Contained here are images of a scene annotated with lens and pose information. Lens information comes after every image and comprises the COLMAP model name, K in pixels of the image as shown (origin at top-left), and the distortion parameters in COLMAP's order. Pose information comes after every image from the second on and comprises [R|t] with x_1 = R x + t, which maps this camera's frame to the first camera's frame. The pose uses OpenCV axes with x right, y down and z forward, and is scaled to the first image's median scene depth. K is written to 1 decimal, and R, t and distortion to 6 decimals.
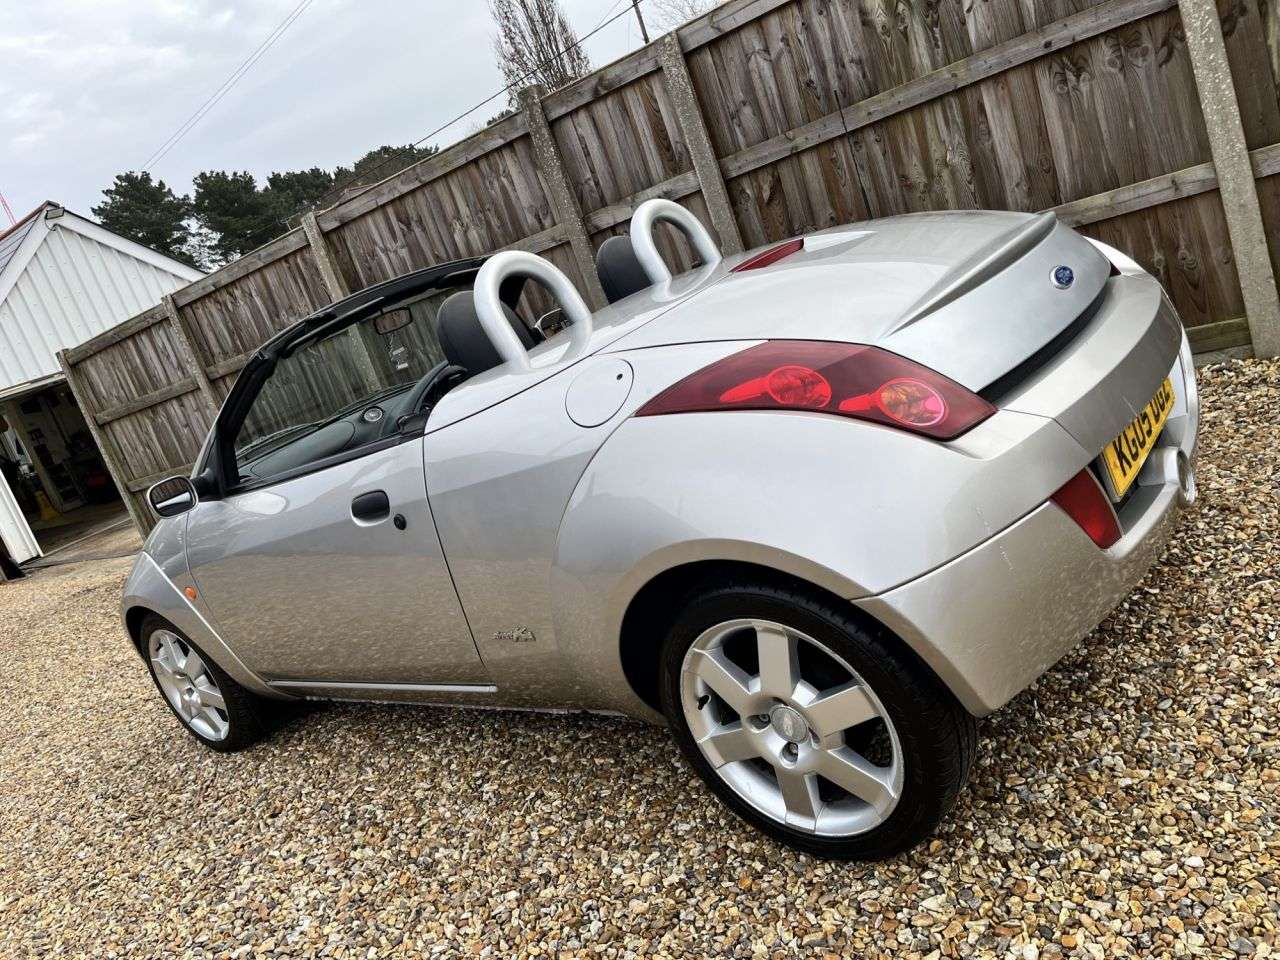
lens RADIAL K [[991.2, 0, 633.9], [0, 991.2, 478.2], [0, 0, 1]] dist [0.077472, -0.118568]
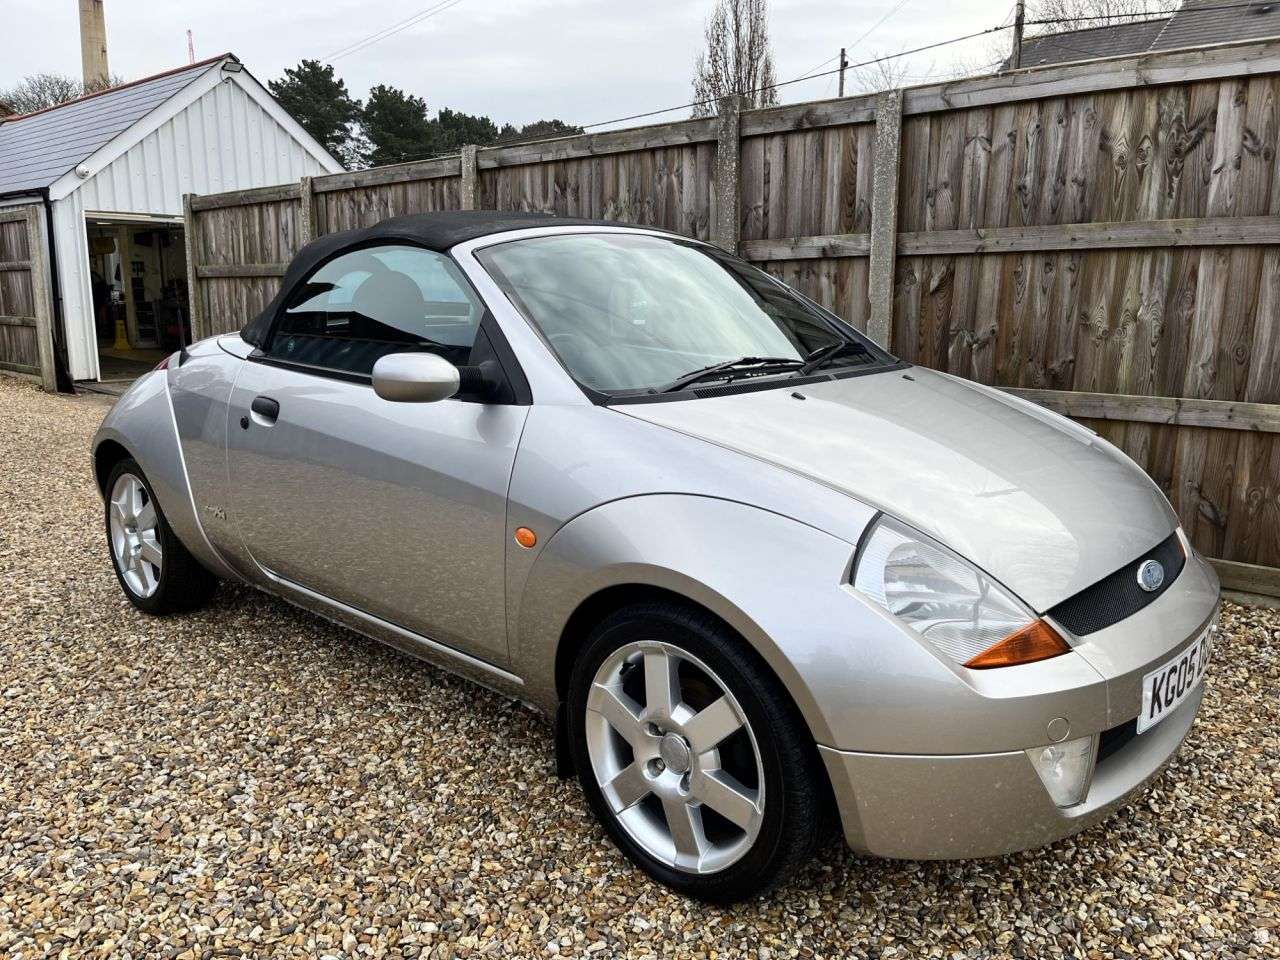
lens RADIAL K [[987.3, 0, 645.4], [0, 987.3, 479.9], [0, 0, 1]] dist [0.083718, -0.126571]
pose [[0.937125, 0.347027, -0.037006, -0.030515], [-0.347912, 0.937297, -0.020794, 0.003901], [0.027469, 0.032361, 0.999099, 0.080193]]
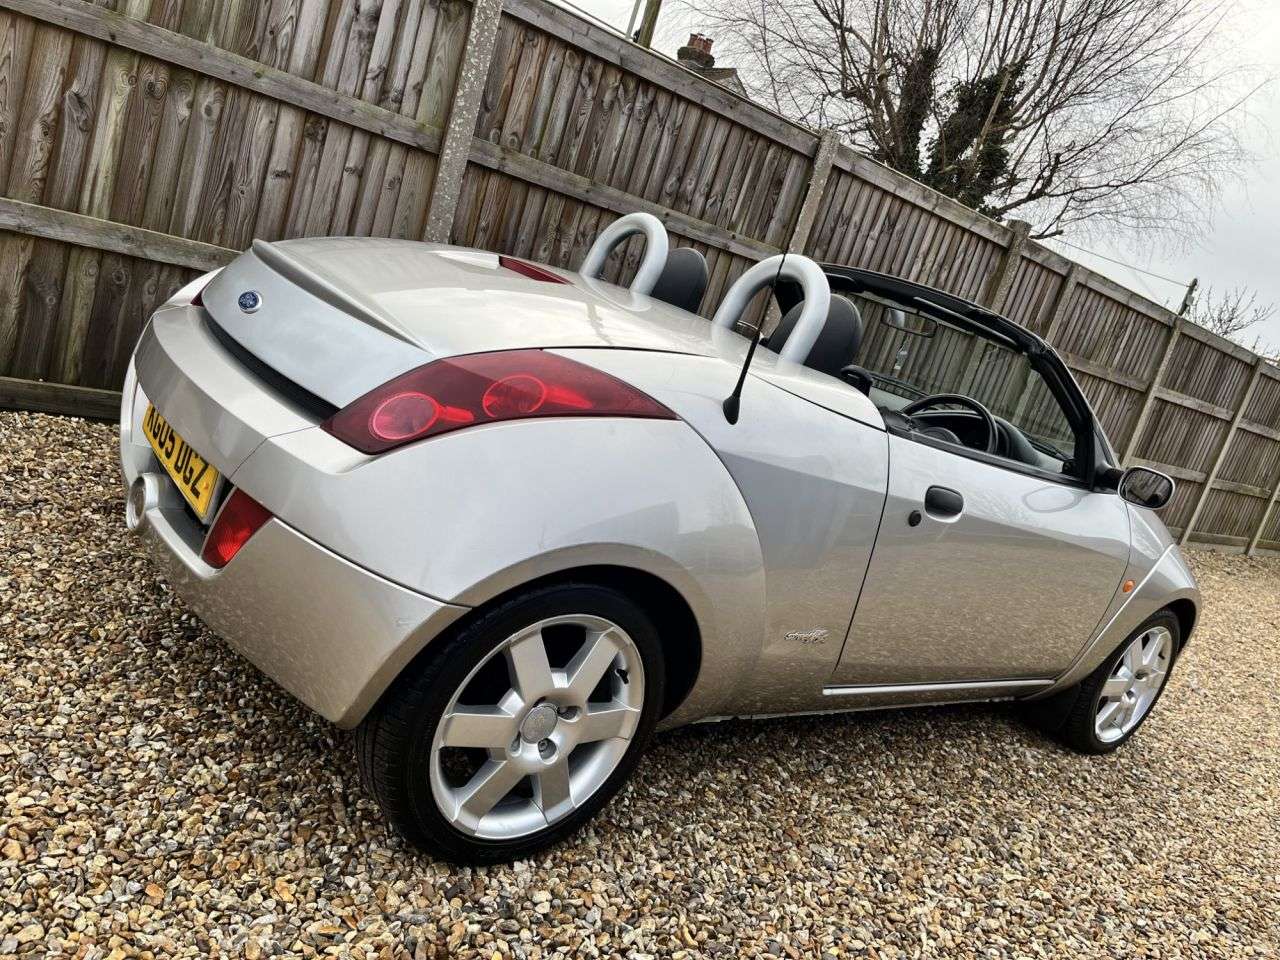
lens RADIAL K [[970.9, 0, 648.4], [0, 970.9, 475.2], [0, 0, 1]] dist [0.066152, -0.117751]
pose [[0.152433, 0.190157, 0.969848, -1.902365], [-0.145753, 0.974911, -0.168242, 0.297877], [-0.977507, -0.115713, 0.176325, 1.723488]]
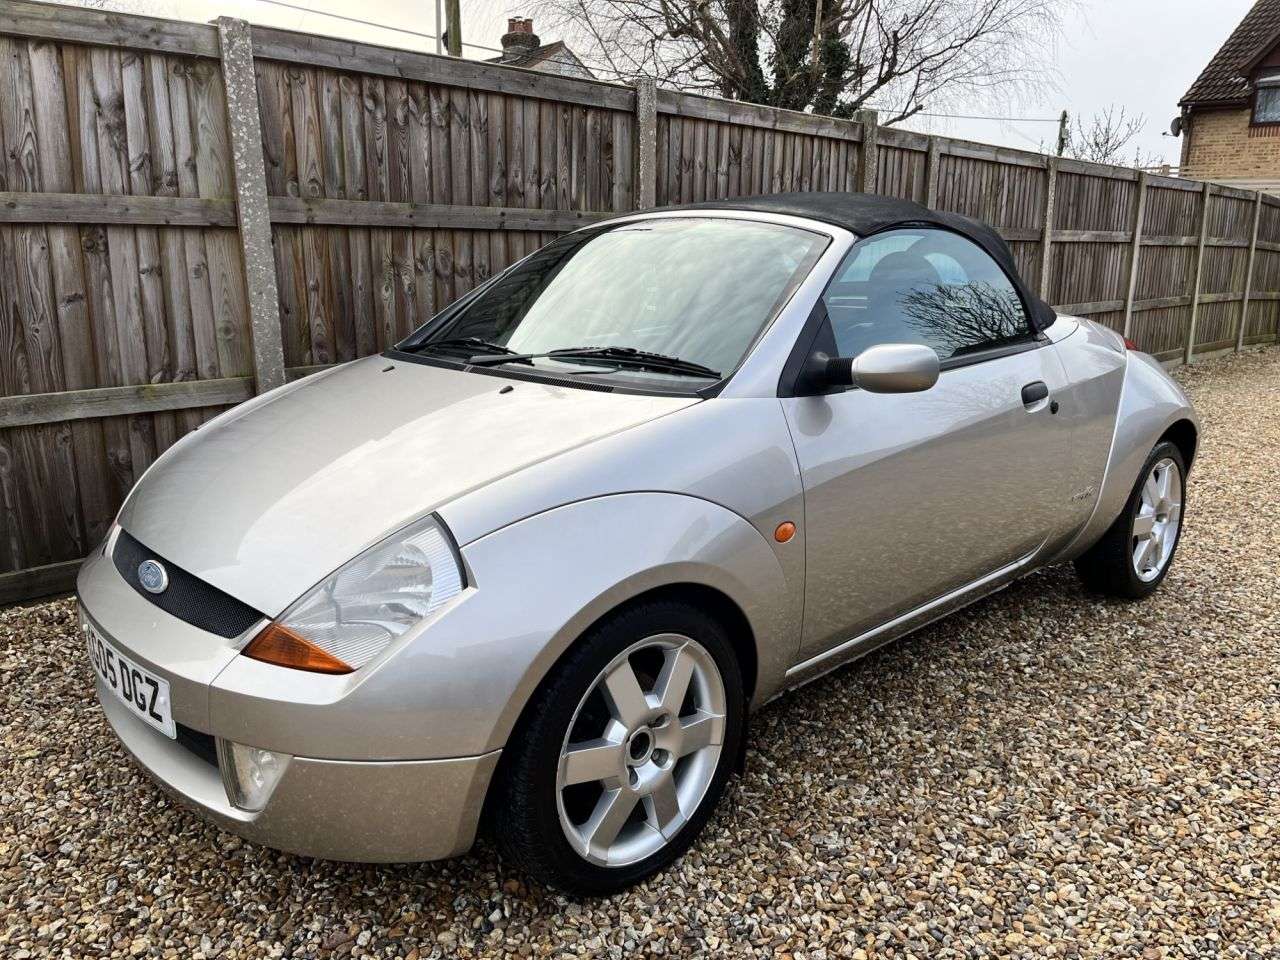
lens RADIAL K [[967.8, 0, 649.2], [0, 967.8, 476.7], [0, 0, 1]] dist [0.081057, -0.136470]
pose [[0.162405, 0.117296, 0.979728, -1.839222], [0.161563, 0.976348, -0.143673, 0.266467], [-0.973407, 0.181621, 0.139613, 1.676949]]
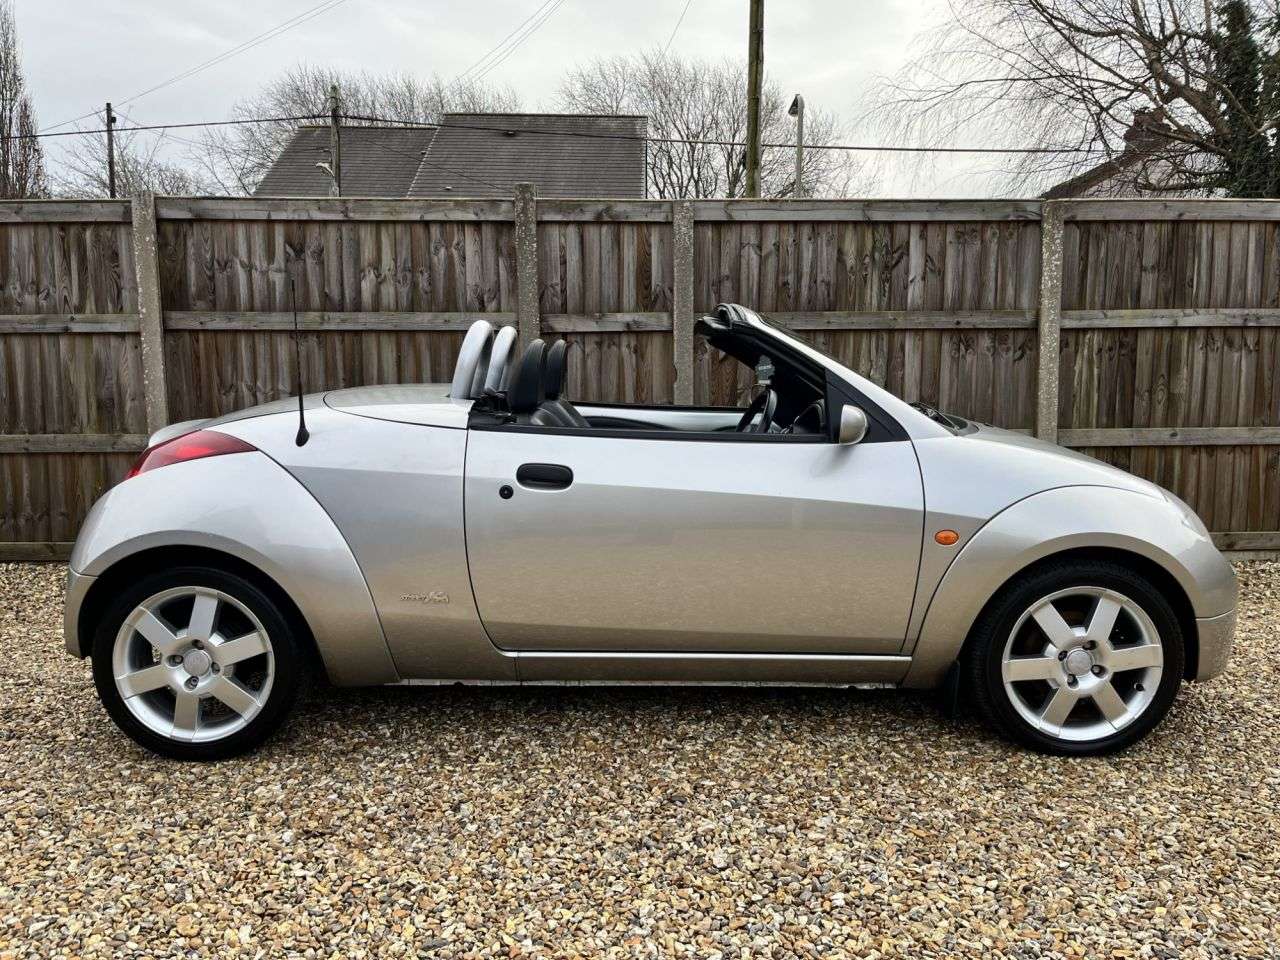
lens RADIAL K [[988.9, 0, 639.8], [0, 988.9, 482.2], [0, 0, 1]] dist [0.080989, -0.124198]
pose [[0.753243, 0.260987, 0.603747, -0.806953], [-0.117330, 0.956502, -0.267092, 0.250937], [-0.647193, 0.130347, 0.751100, 0.249444]]
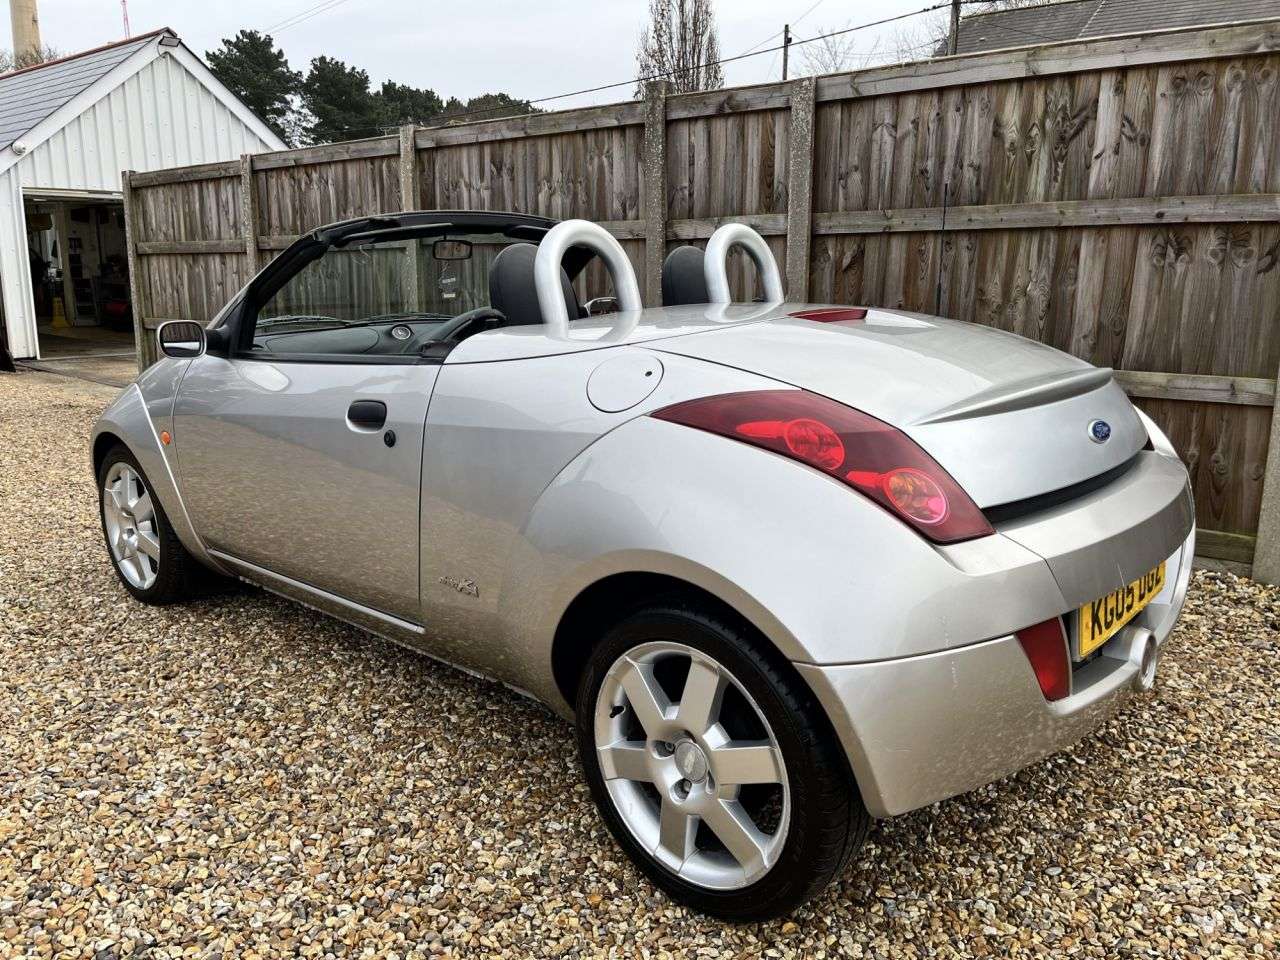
lens RADIAL K [[989.9, 0, 637.0], [0, 989.9, 477.7], [0, 0, 1]] dist [0.083443, -0.127984]
pose [[0.940802, 0.338880, 0.007210, 0.001675], [-0.338747, 0.940755, -0.015207, 0.008379], [-0.011936, 0.011864, 0.999858, 0.005257]]
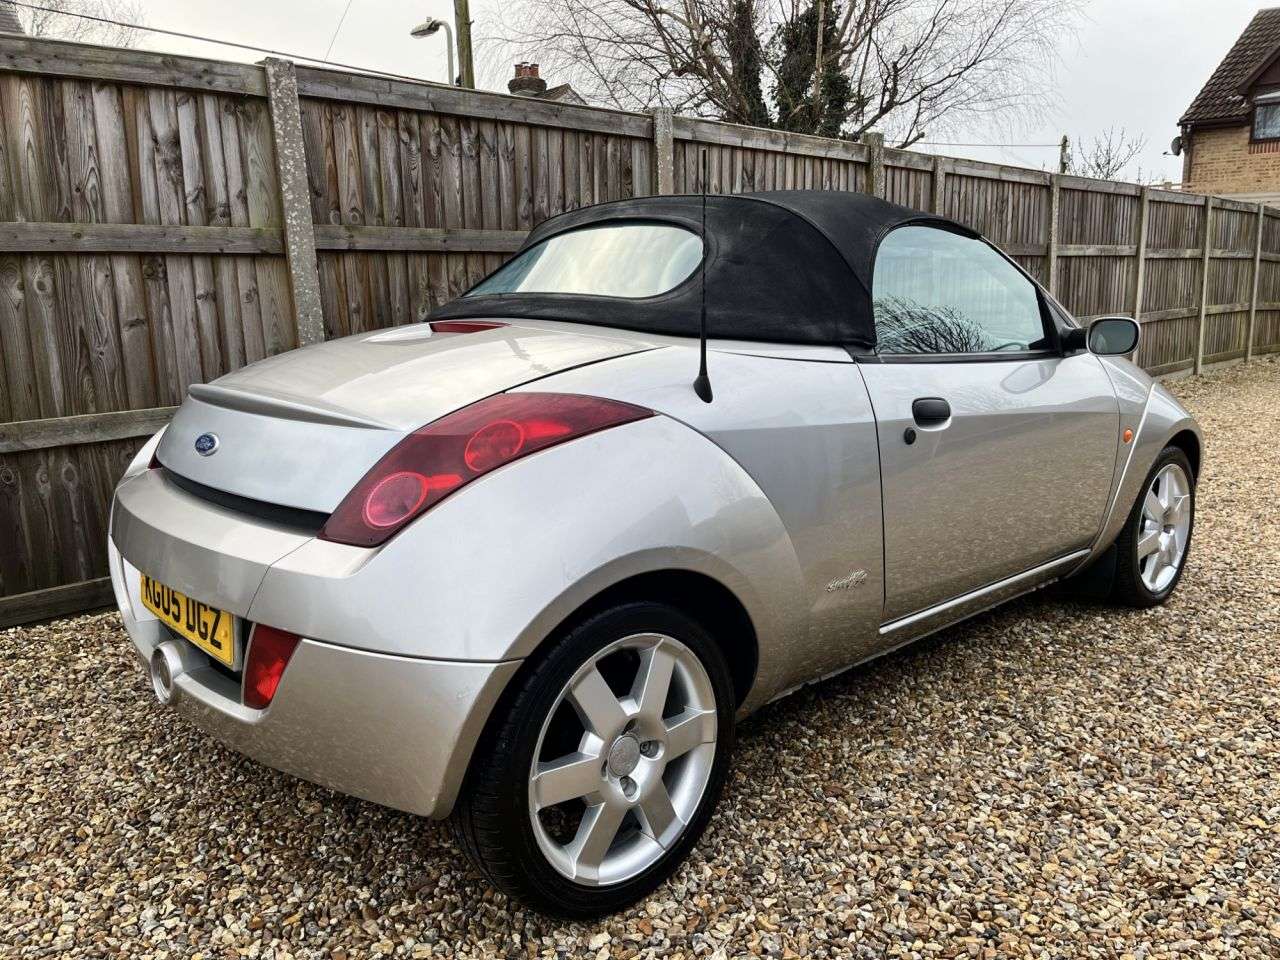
lens RADIAL K [[970.9, 0, 648.4], [0, 970.9, 475.2], [0, 0, 1]] dist [0.066152, -0.117751]
pose [[0.179936, 0.149171, 0.972302, -1.883276], [0.186193, 0.965402, -0.182570, 0.304872], [-0.965896, 0.213887, 0.145936, 1.696452]]
